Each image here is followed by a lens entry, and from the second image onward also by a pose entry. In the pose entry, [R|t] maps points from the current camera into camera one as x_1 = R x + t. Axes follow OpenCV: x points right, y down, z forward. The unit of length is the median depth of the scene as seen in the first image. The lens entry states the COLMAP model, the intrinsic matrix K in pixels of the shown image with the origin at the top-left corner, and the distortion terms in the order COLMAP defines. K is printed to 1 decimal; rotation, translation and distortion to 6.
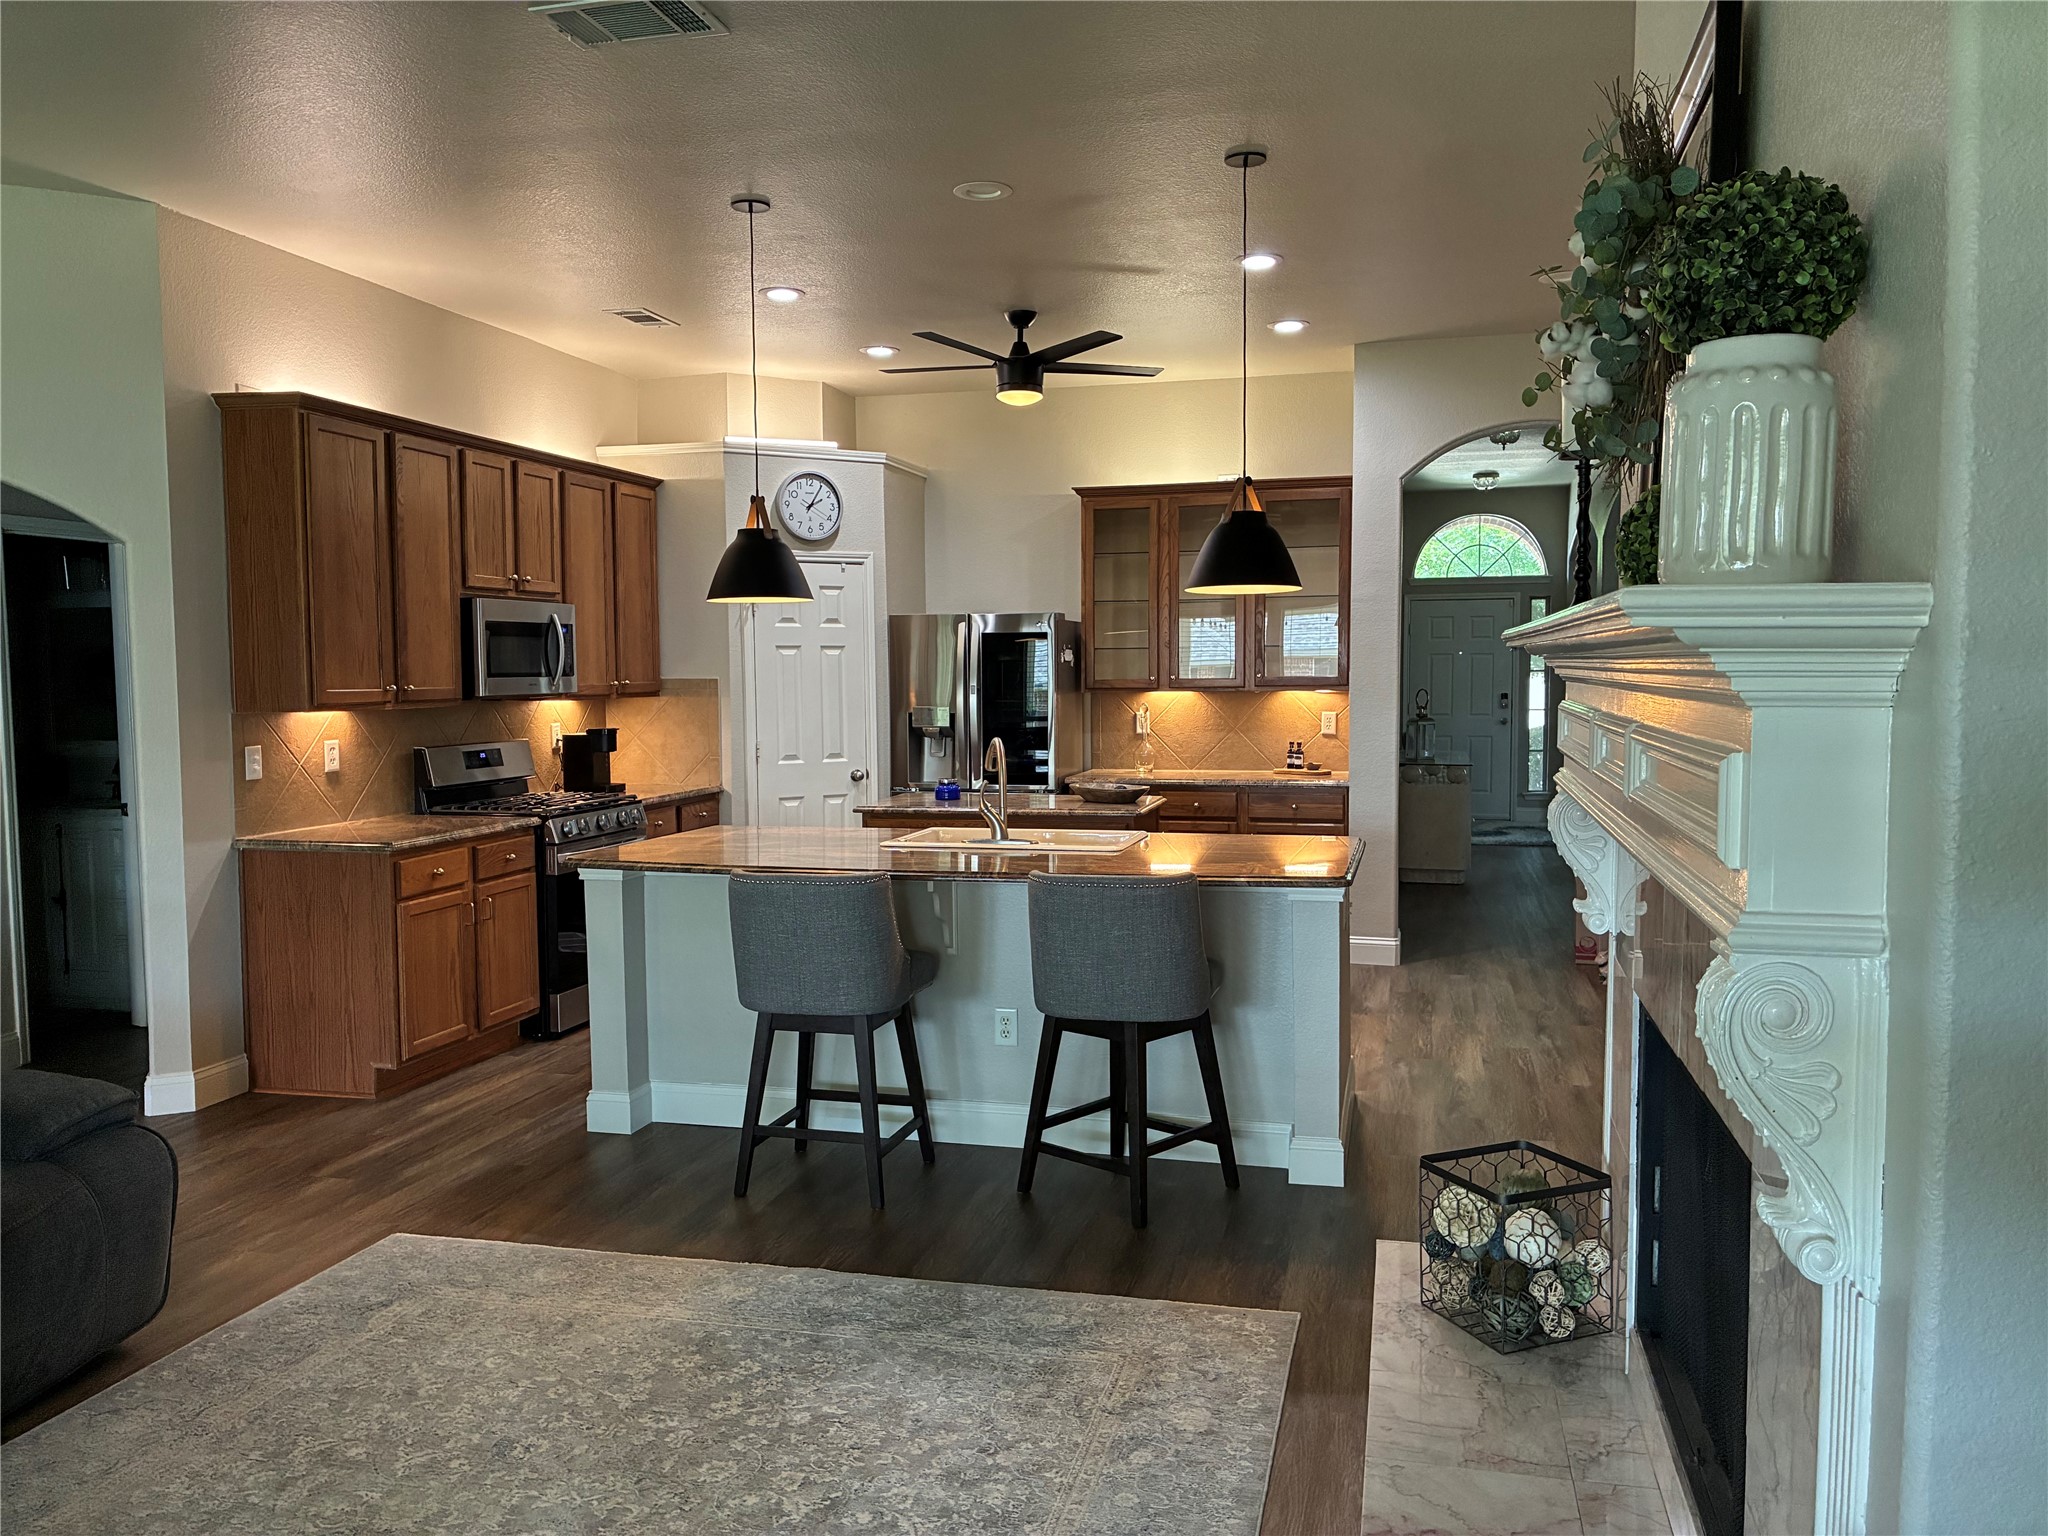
lens RADIAL K [[1548.8, 0, 1036.2], [0, 1548.8, 774.9], [0, 0, 1]] dist [0.028033, -0.041452]
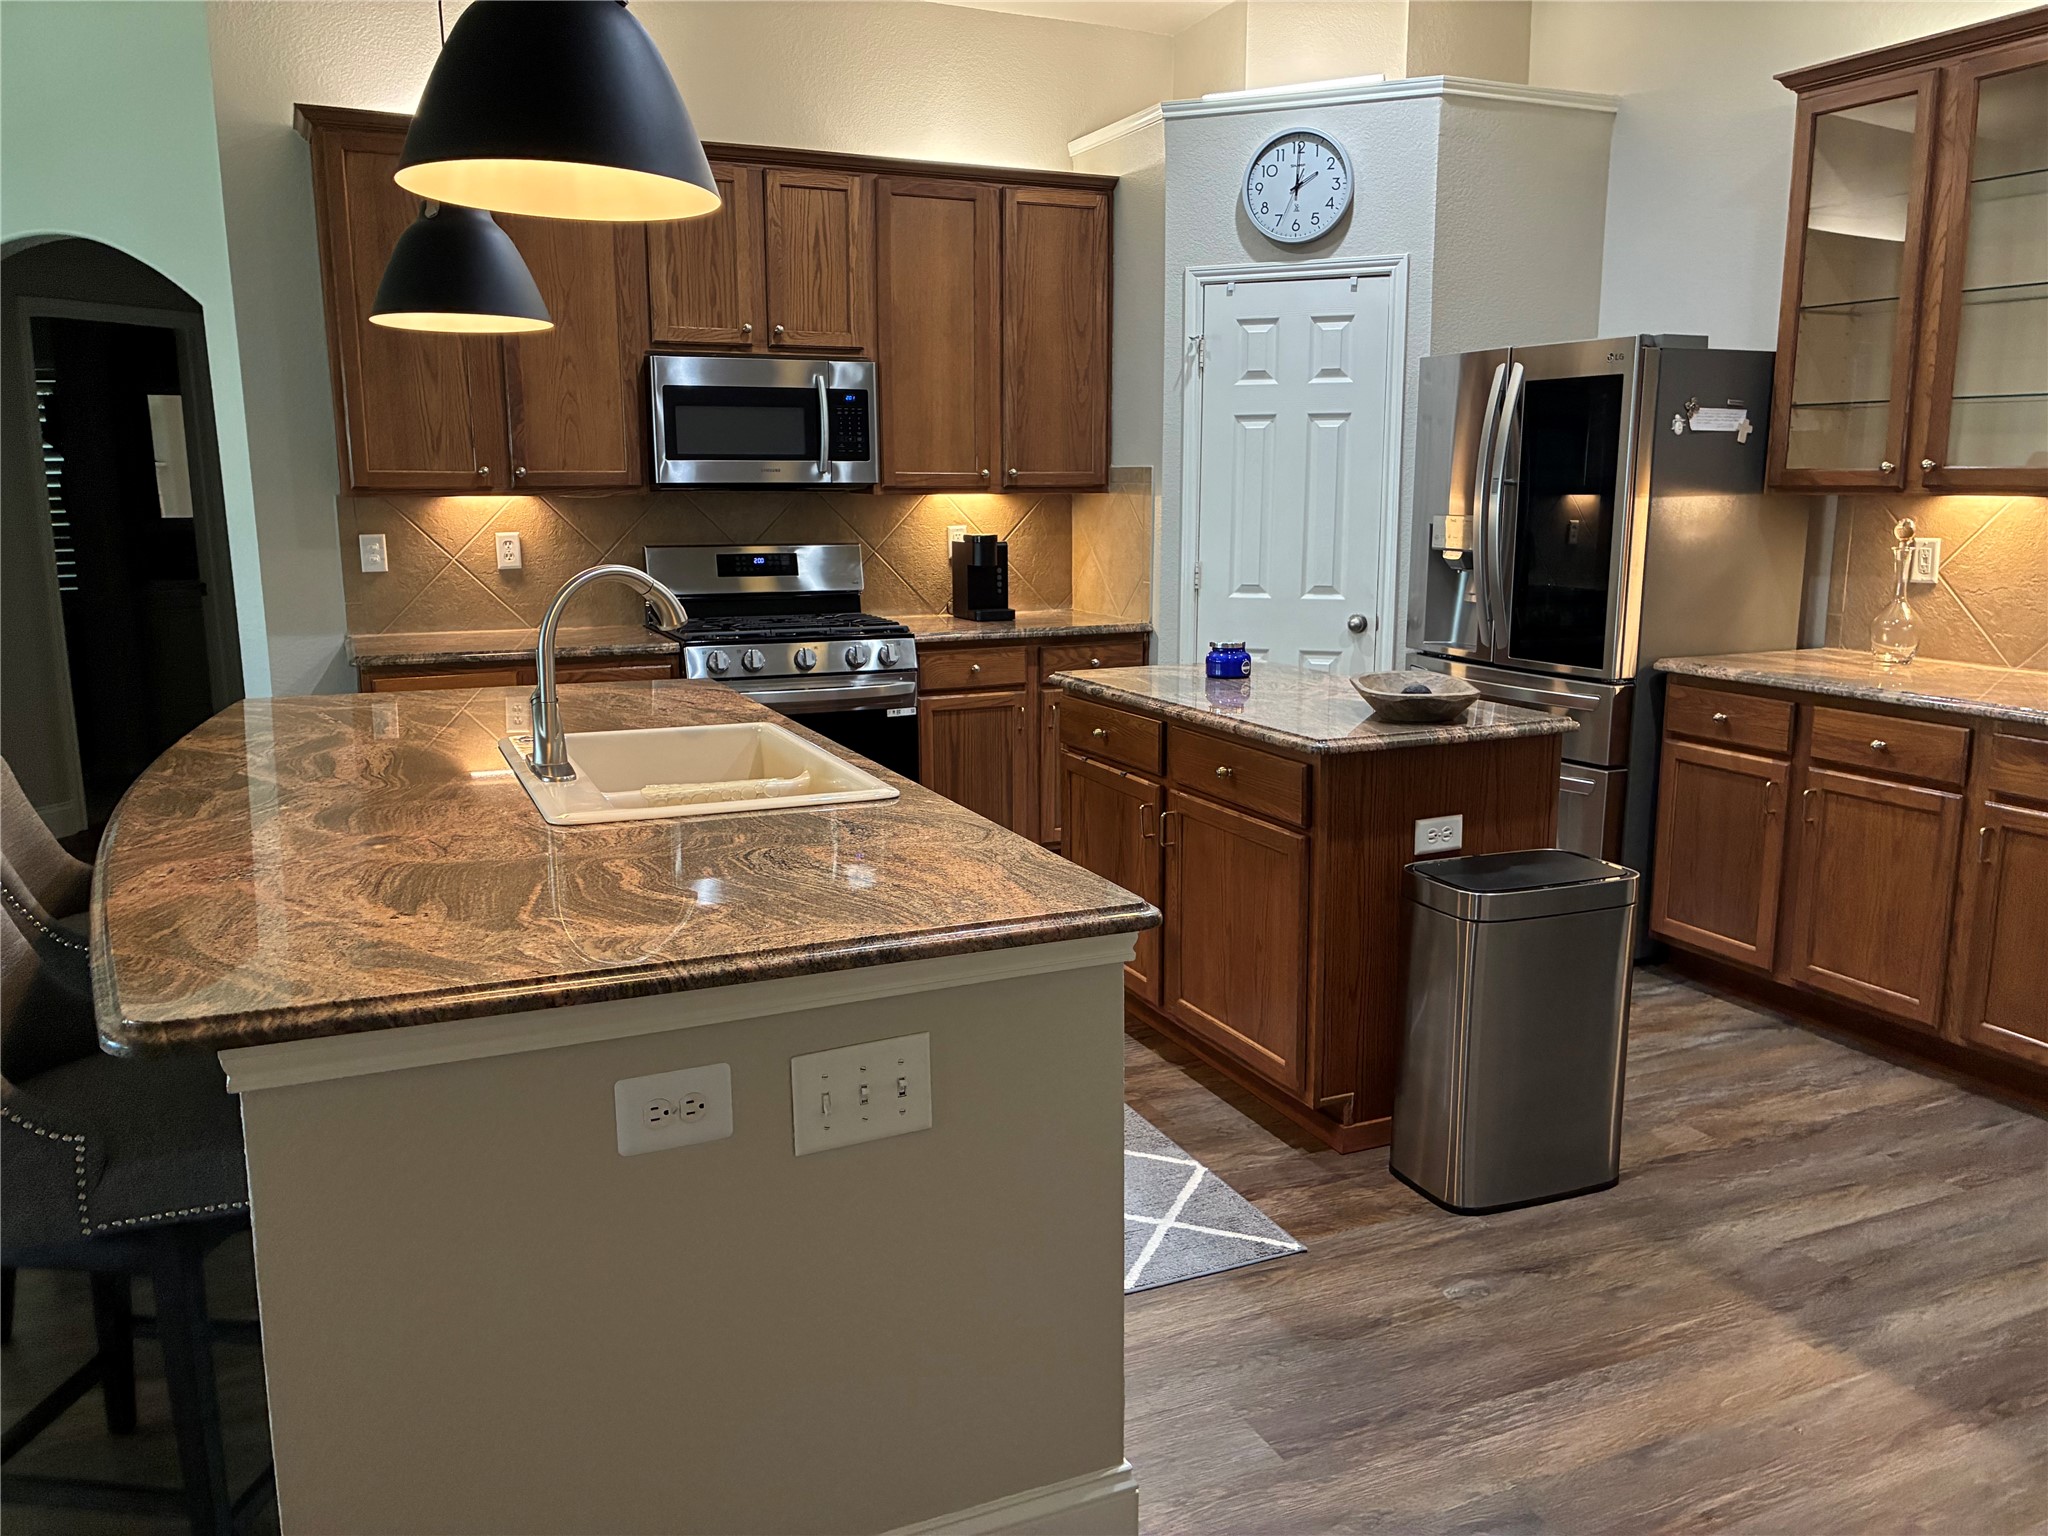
lens RADIAL K [[1548.8, 0, 1023.7], [0, 1548.8, 759.9], [0, 0, 1]] dist [0.028033, -0.041452]
pose [[0.613455, 0.146275, -0.776065, 0.390638], [-0.057985, 0.988387, 0.140458, -0.033570], [0.787598, -0.041164, 0.614813, 0.659619]]
